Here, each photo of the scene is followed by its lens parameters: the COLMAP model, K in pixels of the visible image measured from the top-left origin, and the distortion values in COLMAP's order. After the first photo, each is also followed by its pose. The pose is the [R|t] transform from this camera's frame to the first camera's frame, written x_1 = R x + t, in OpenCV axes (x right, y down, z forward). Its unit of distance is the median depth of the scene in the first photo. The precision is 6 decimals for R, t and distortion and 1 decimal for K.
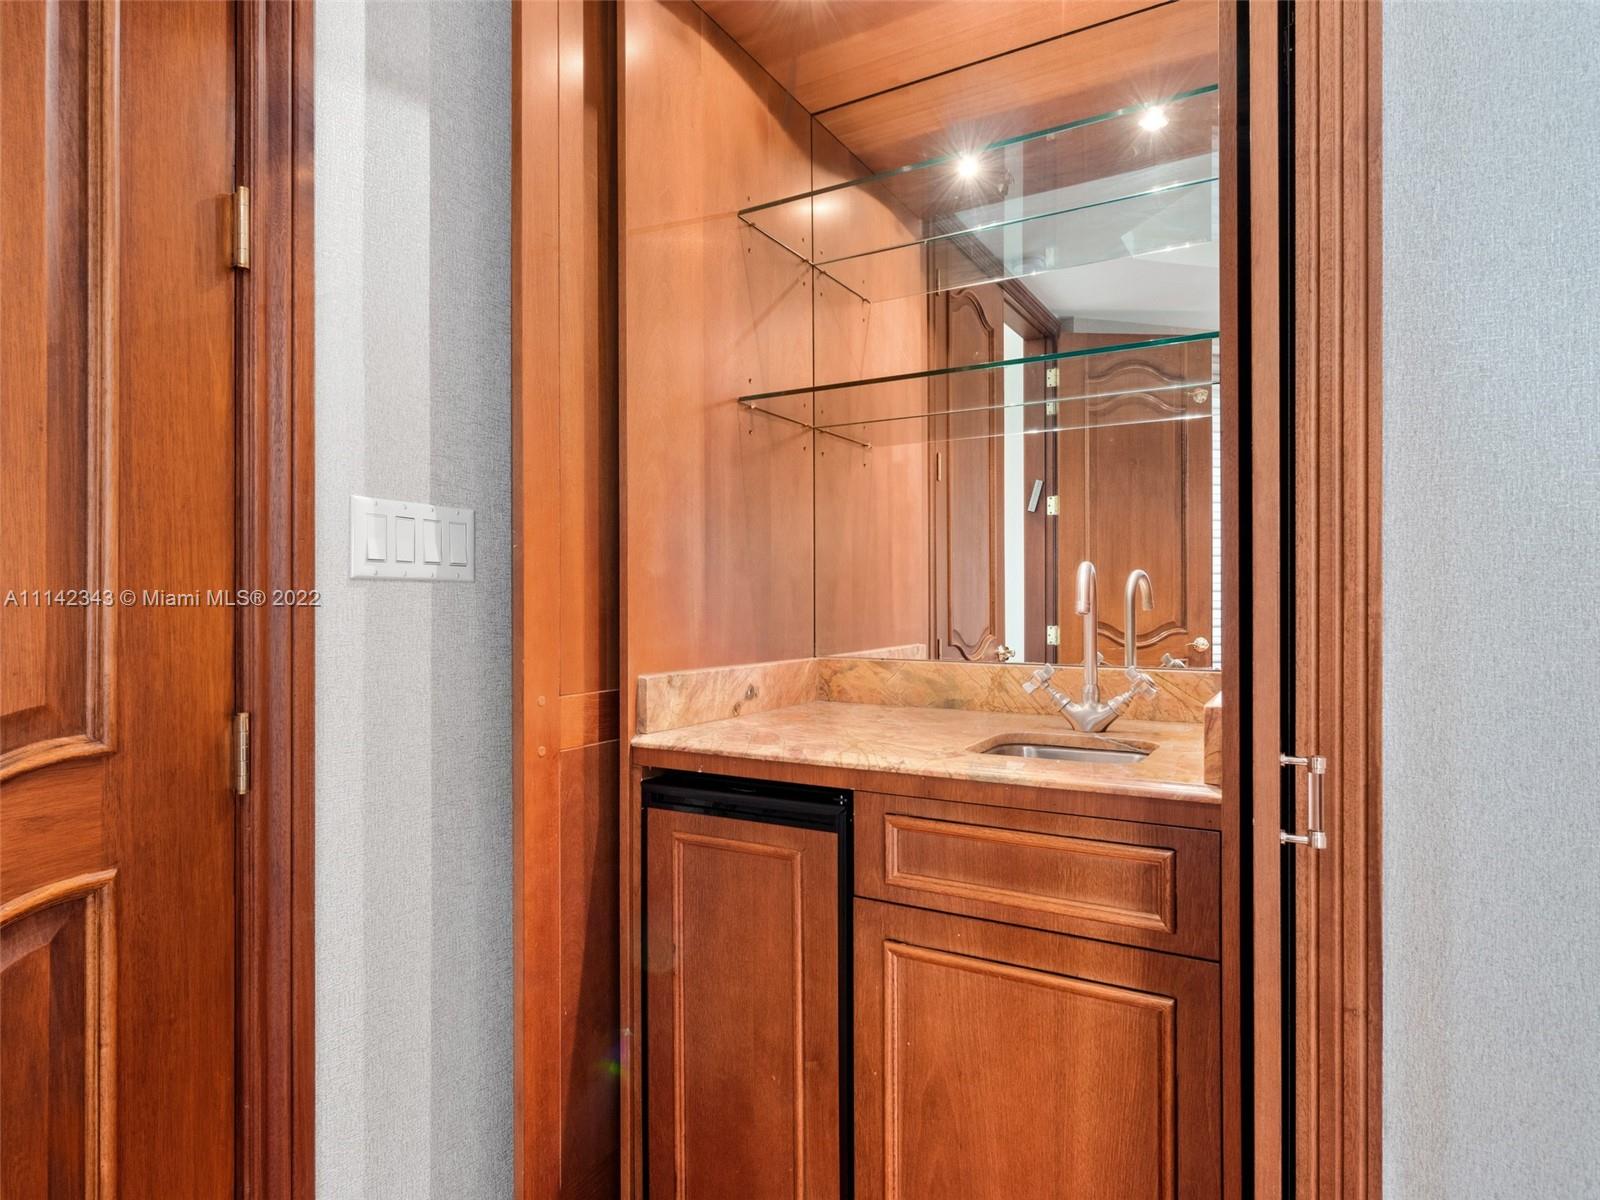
lens RADIAL K [[908.0, 0, 800.0], [0, 908.0, 600.0], [0, 0, 1]] dist [-0.000242, -0.000071]
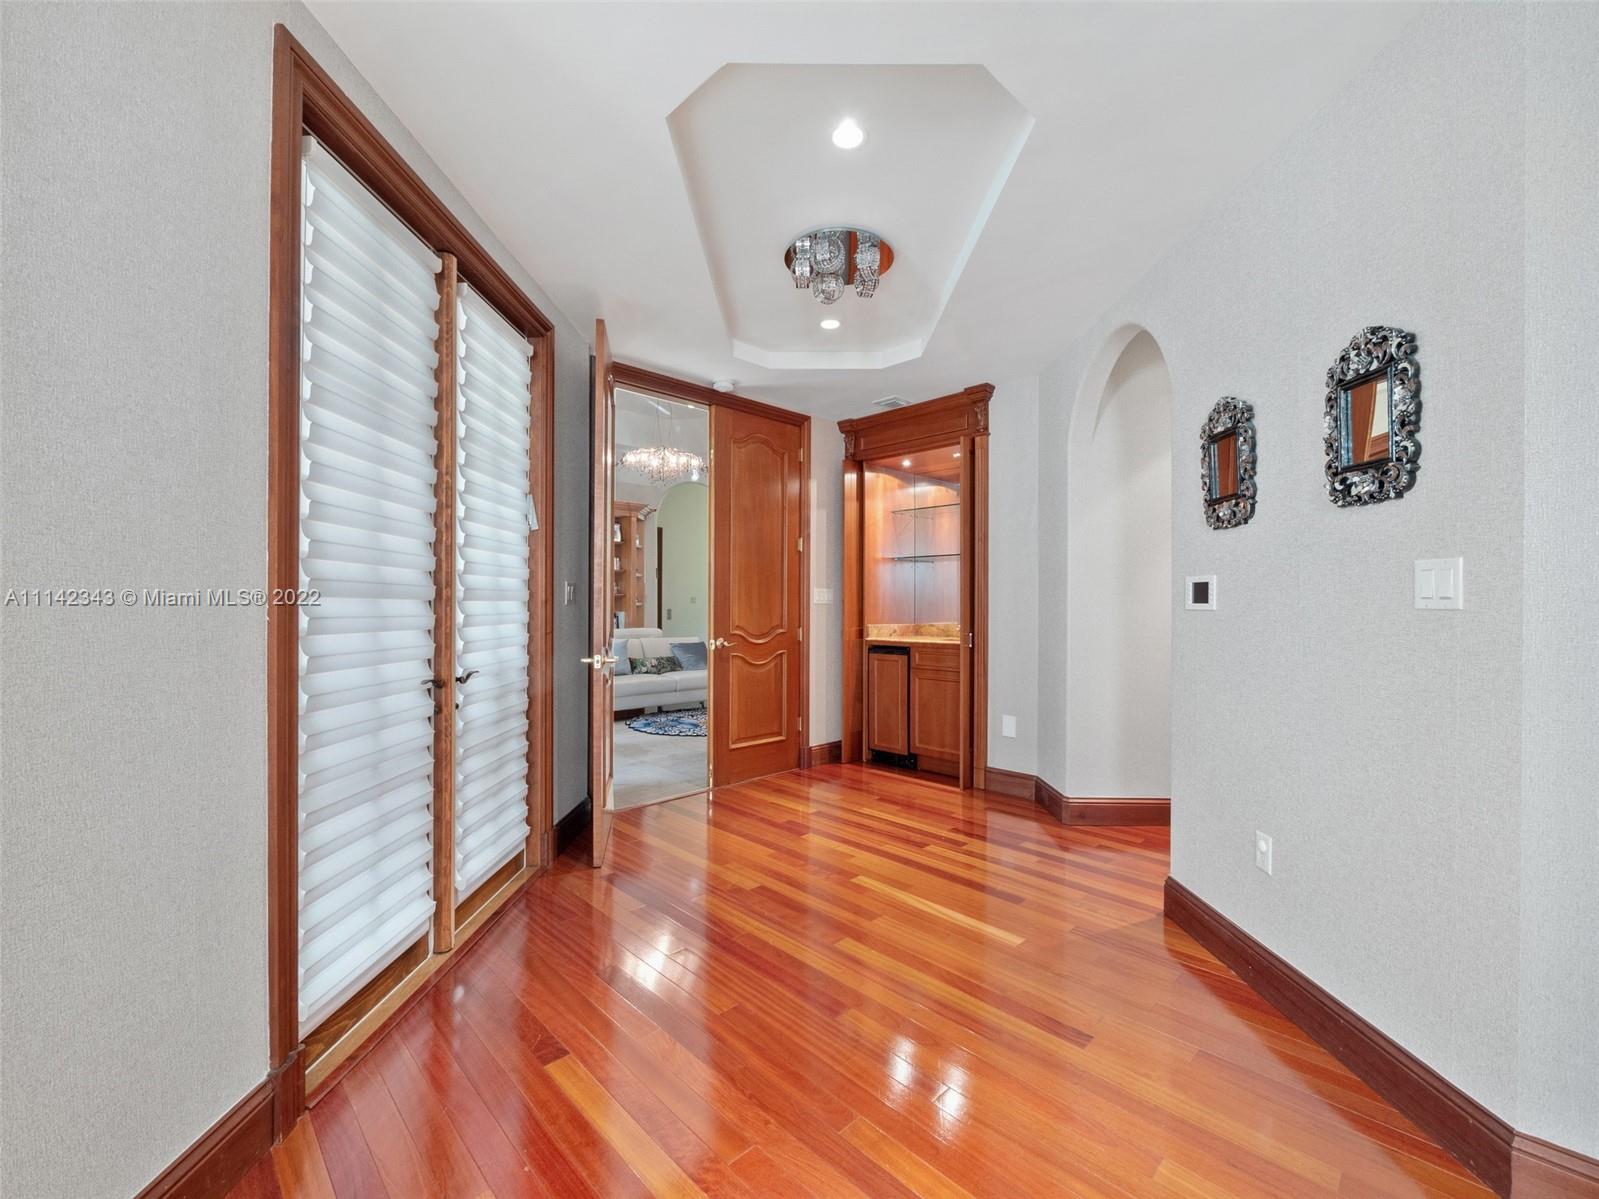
lens RADIAL K [[668.1, 0, 799.5], [0, 668.1, 599.5], [0, 0, 1]] dist [0.000396, -0.000047]
pose [[0.965002, 0.004293, -0.262207, 0.431555], [-0.003747, 0.999990, 0.002581, -0.061420], [0.262215, -0.001508, 0.965008, -2.706723]]
